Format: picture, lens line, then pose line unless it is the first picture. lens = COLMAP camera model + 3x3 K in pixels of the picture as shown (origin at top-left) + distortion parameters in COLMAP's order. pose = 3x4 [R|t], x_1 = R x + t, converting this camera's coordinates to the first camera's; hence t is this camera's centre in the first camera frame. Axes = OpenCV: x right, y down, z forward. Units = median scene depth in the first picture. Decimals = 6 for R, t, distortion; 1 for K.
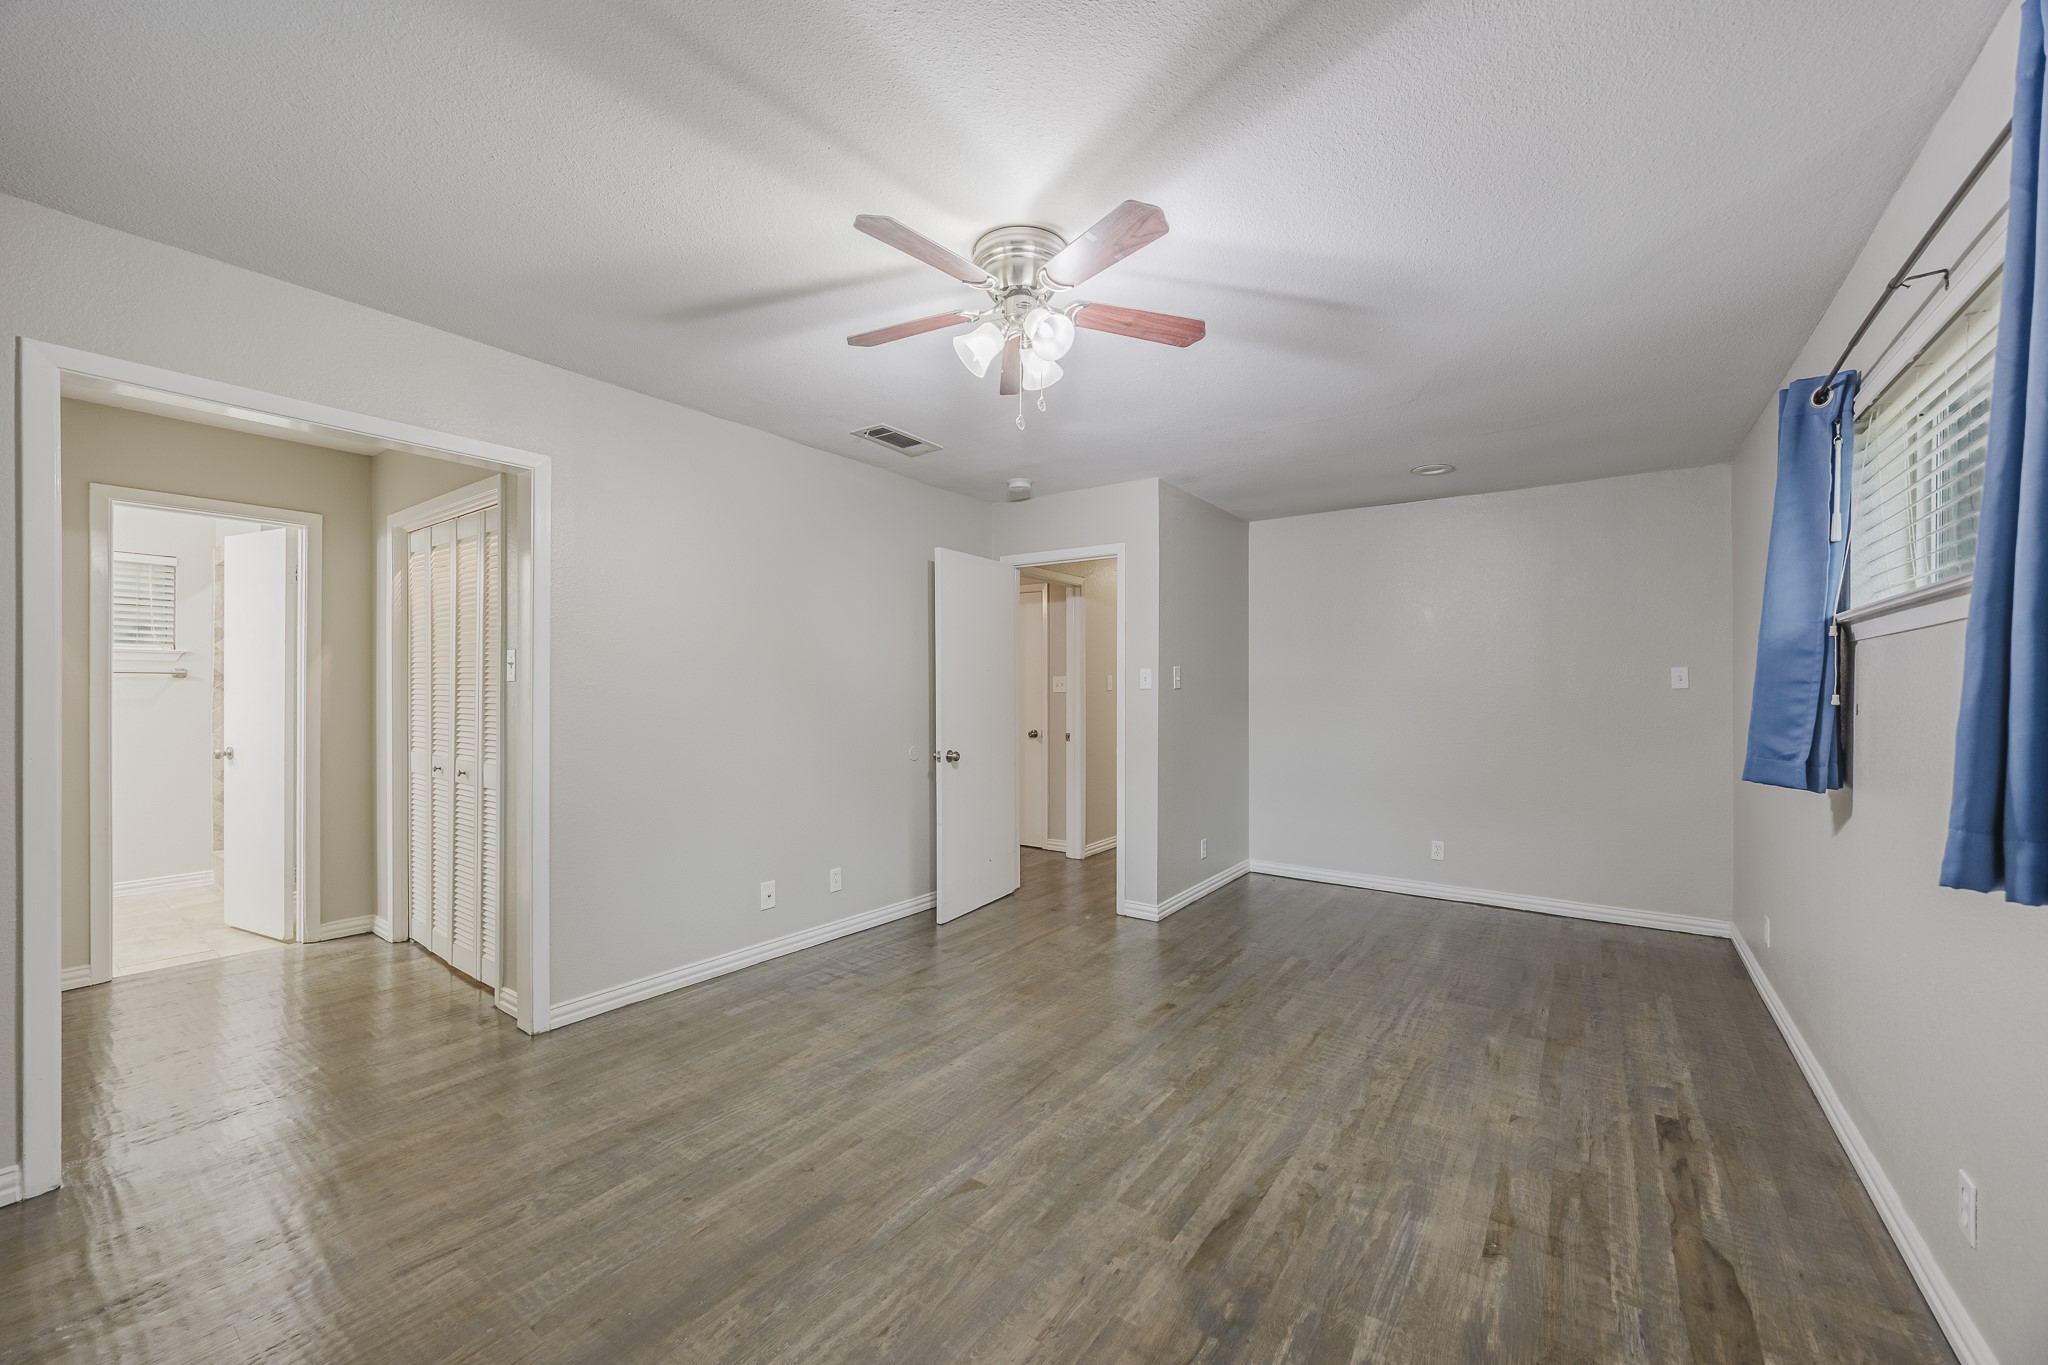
lens RADIAL K [[789.7, 0, 1022.6], [0, 789.7, 686.1], [0, 0, 1]] dist [-0.000766, -0.000163]
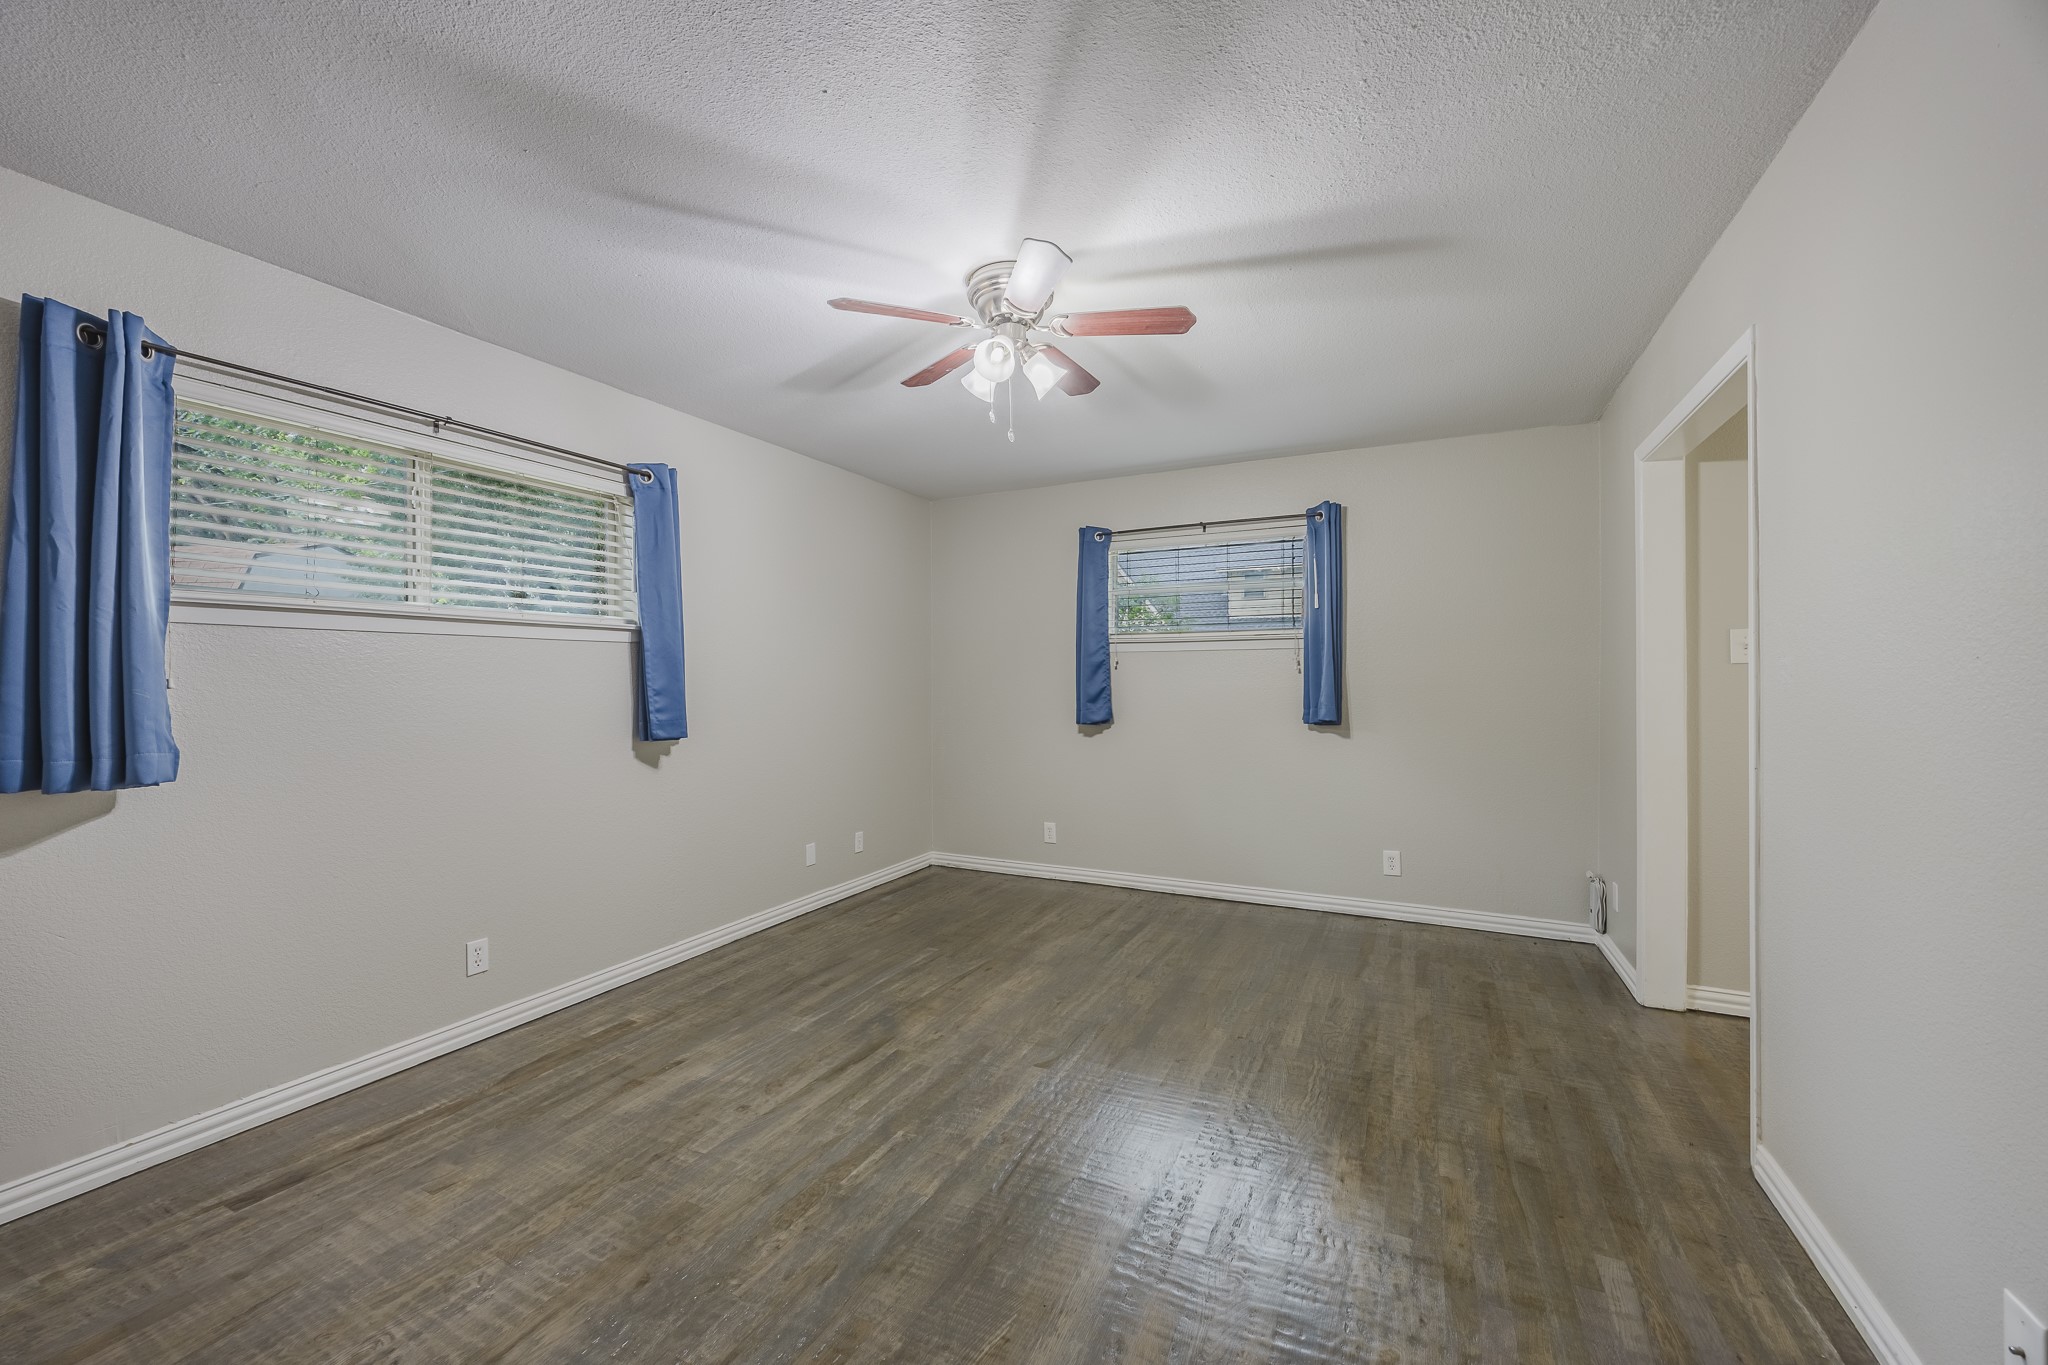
lens RADIAL K [[789.7, 0, 1022.6], [0, 789.7, 686.1], [0, 0, 1]] dist [-0.000766, -0.000163]
pose [[-0.986314, 0.005192, -0.164798, 0.170518], [0.005157, 0.999986, 0.000640, 0.021891], [0.164799, -0.000219, -0.986327, 2.153005]]
